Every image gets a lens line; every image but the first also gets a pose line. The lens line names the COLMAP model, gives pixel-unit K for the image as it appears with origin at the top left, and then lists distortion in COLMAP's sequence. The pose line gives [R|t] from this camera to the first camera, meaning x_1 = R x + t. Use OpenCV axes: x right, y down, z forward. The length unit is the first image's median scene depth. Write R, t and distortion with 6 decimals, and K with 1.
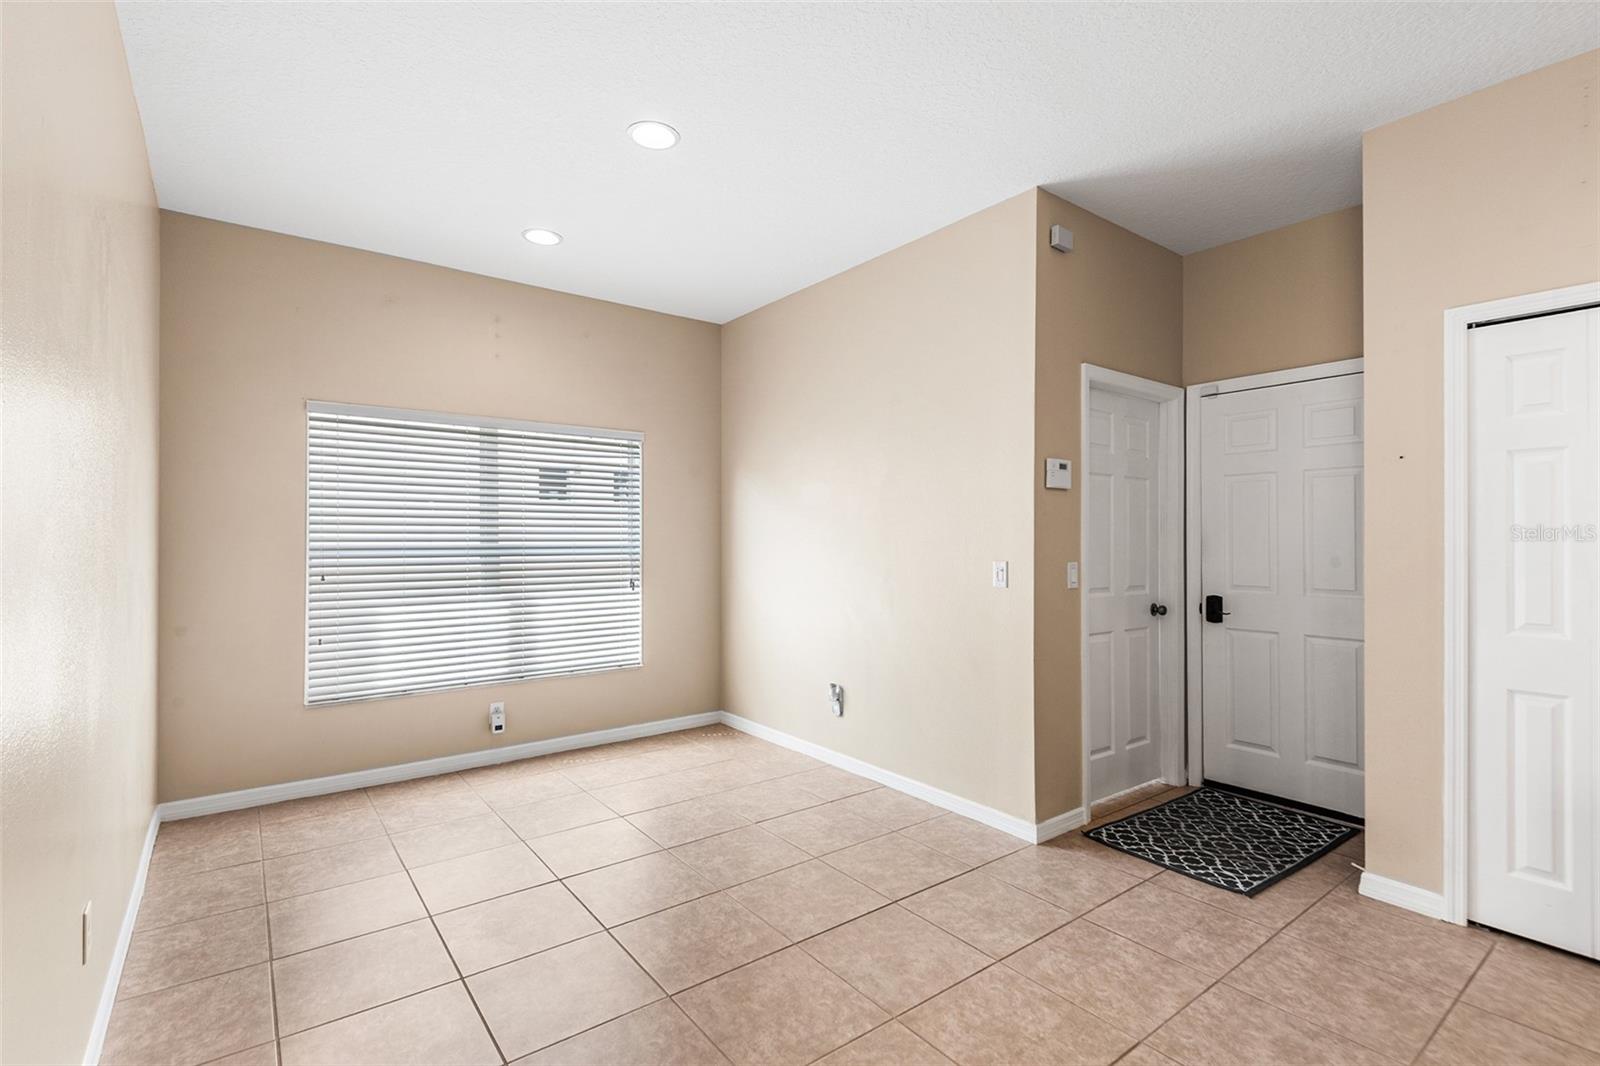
lens RADIAL K [[738.6, 0, 795.6], [0, 738.6, 531.6], [0, 0, 1]] dist [0.029722, -0.014494]
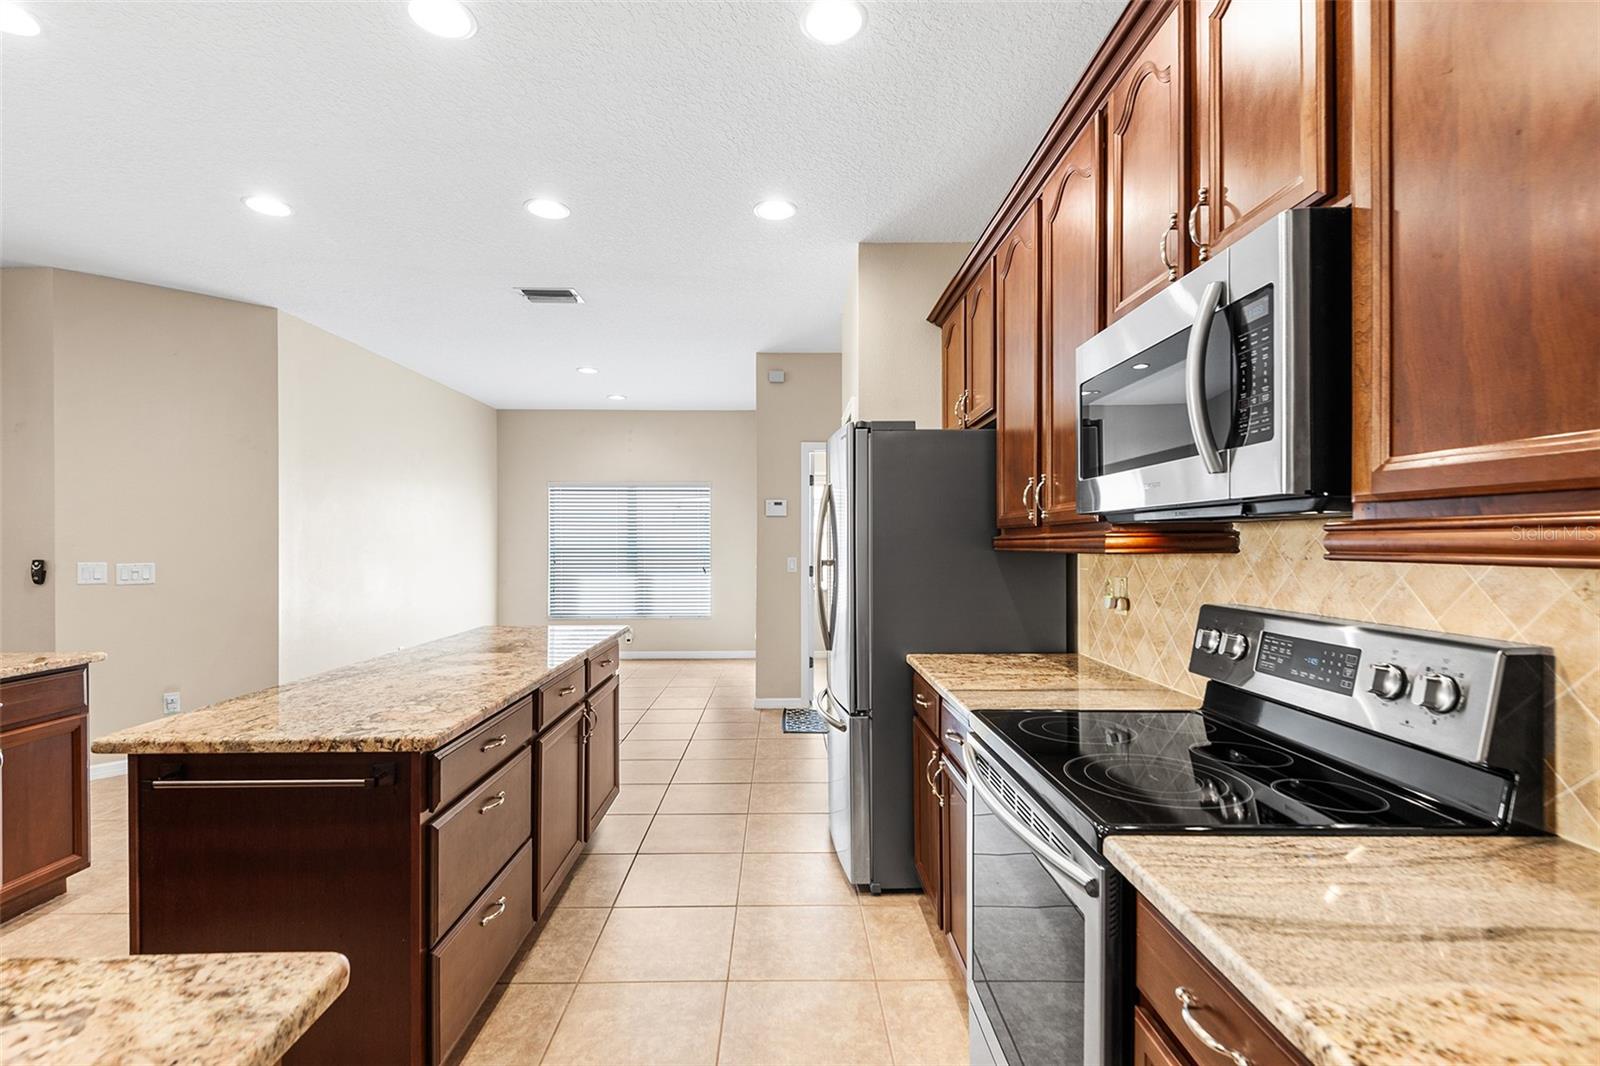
lens RADIAL K [[738.6, 0, 795.6], [0, 738.6, 531.6], [0, 0, 1]] dist [0.029722, -0.014494]
pose [[0.804289, -0.010855, -0.594139, 1.258516], [0.007732, 0.999940, -0.007802, -0.005720], [0.594188, 0.001681, 0.804324, -0.349041]]
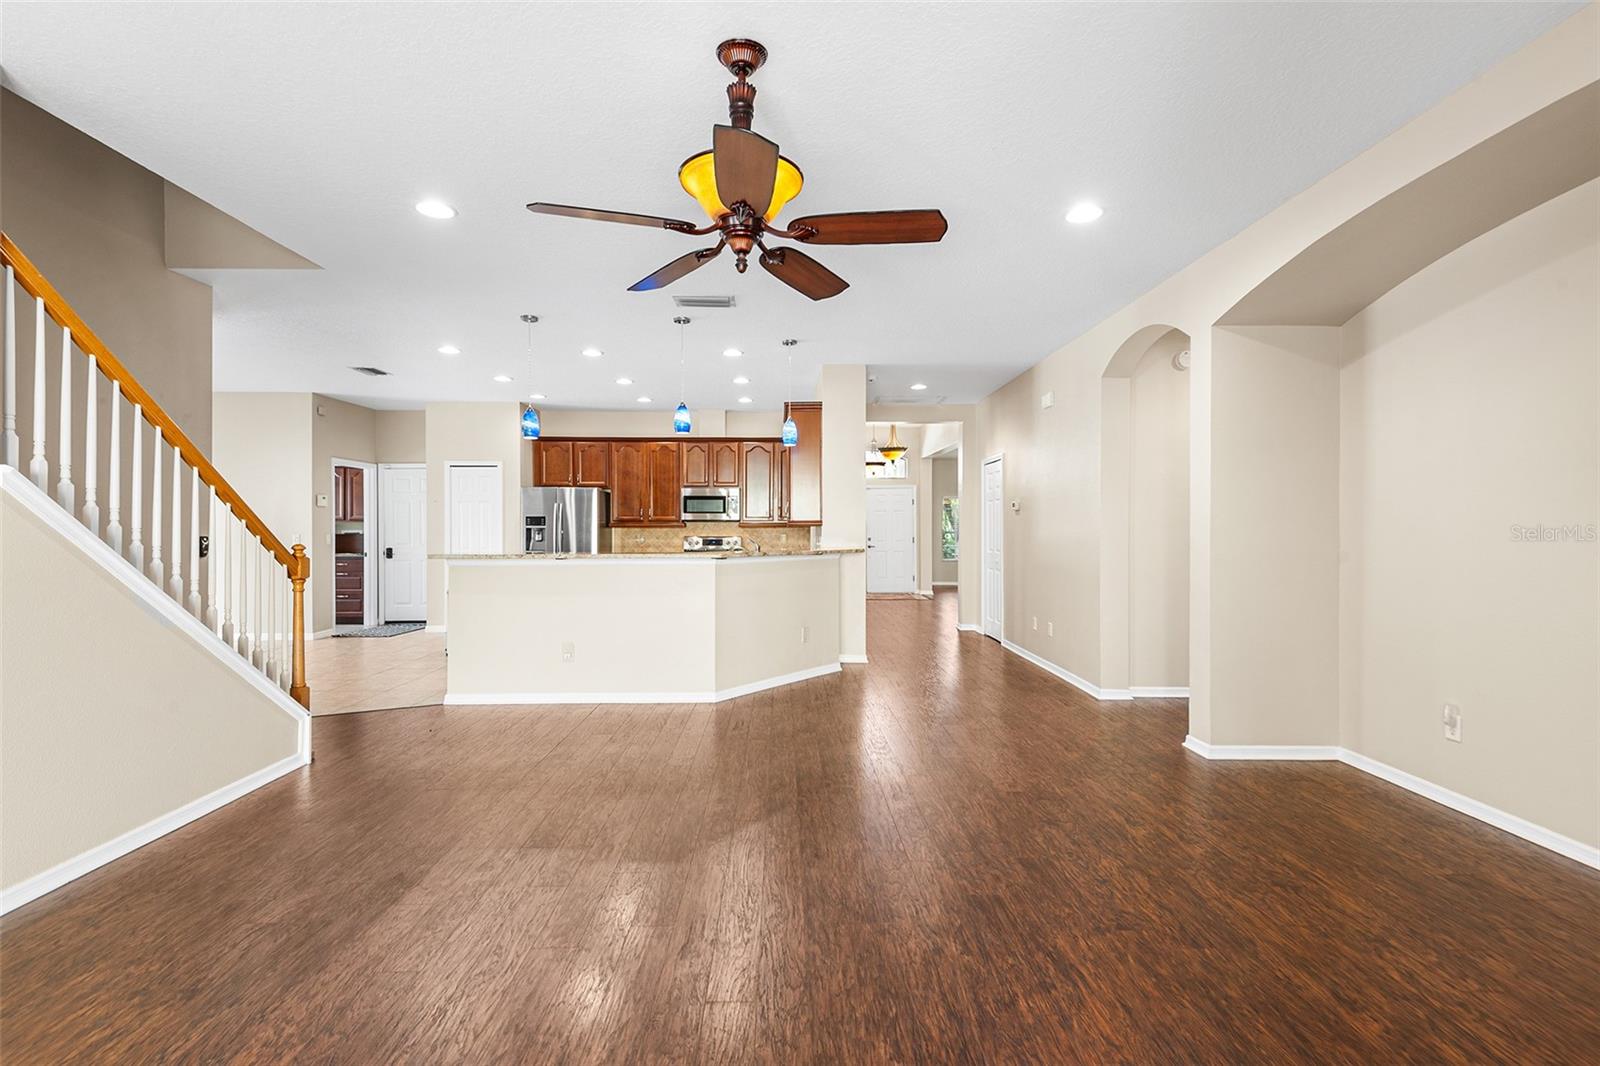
lens RADIAL K [[738.6, 0, 795.6], [0, 738.6, 531.6], [0, 0, 1]] dist [0.029722, -0.014494]
pose [[0.597064, -0.008657, 0.802147, -0.656058], [-0.003066, 0.999910, 0.013073, -0.007298], [-0.802187, -0.010265, 0.596984, -1.650052]]
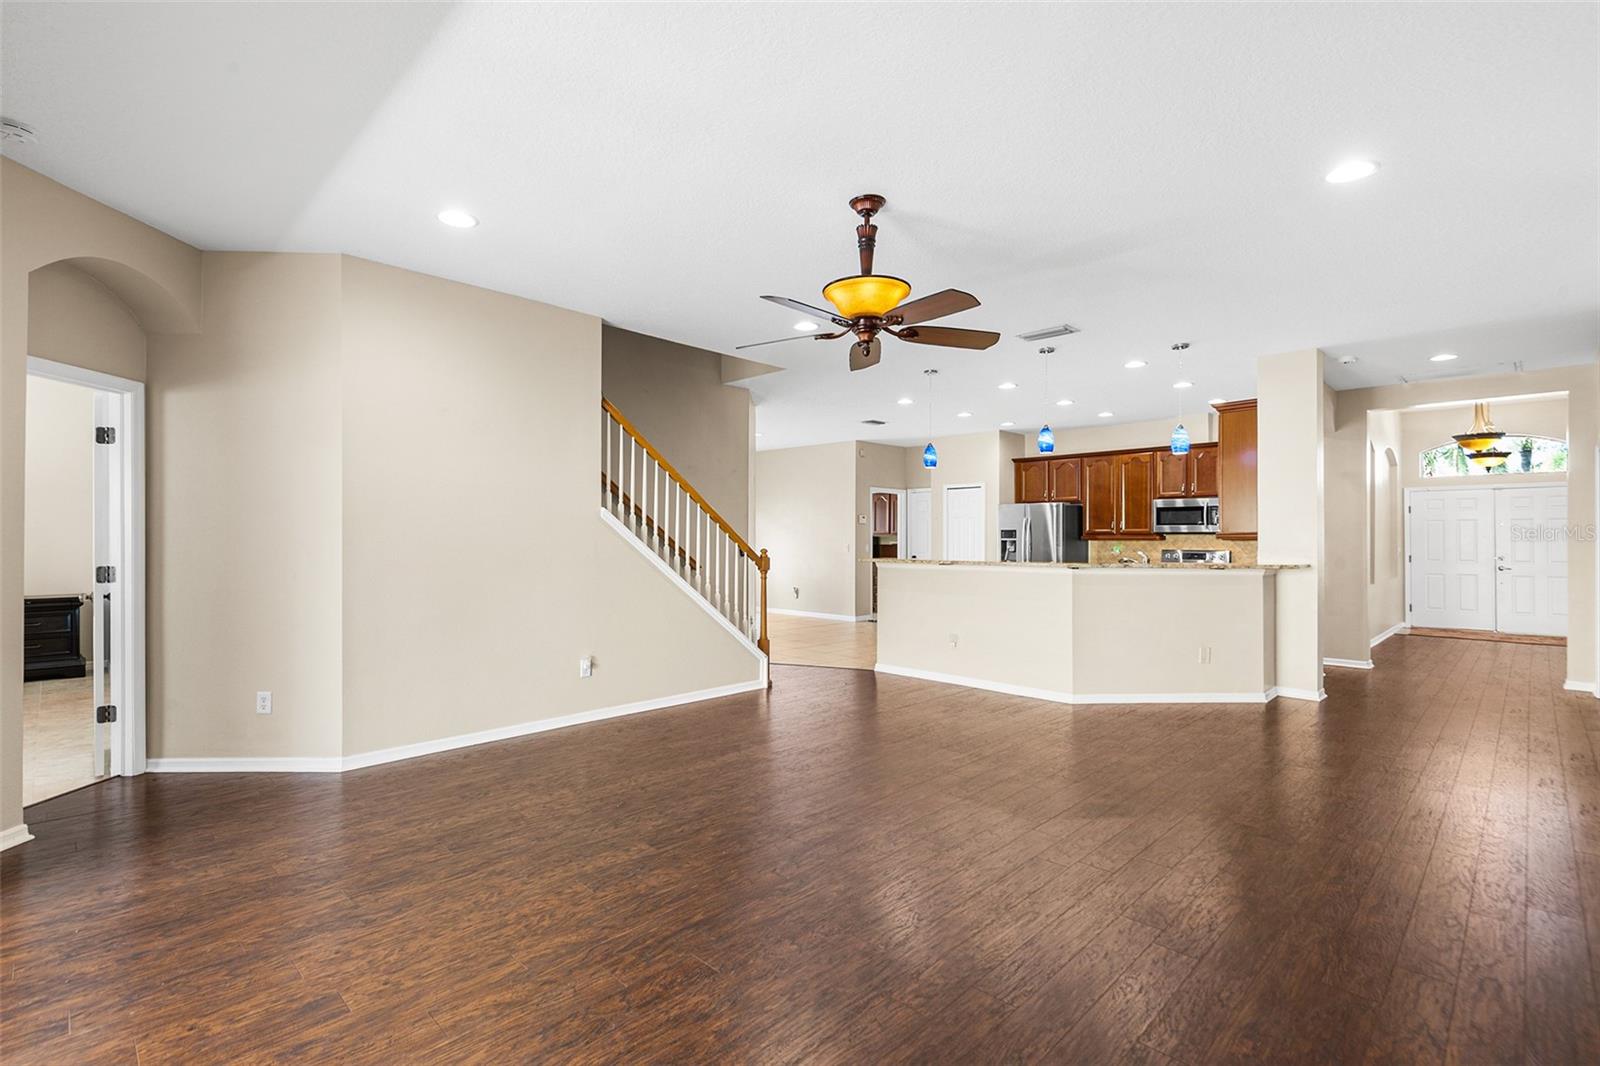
lens RADIAL K [[740.5, 0, 794.2], [0, 740.5, 538.9], [0, 0, 1]] dist [0.045803, -0.023036]
pose [[0.991128, -0.000100, 0.132911, -0.377007], [-0.000721, 0.999981, 0.006133, -0.005669], [-0.132909, -0.006174, 0.991109, -2.116634]]
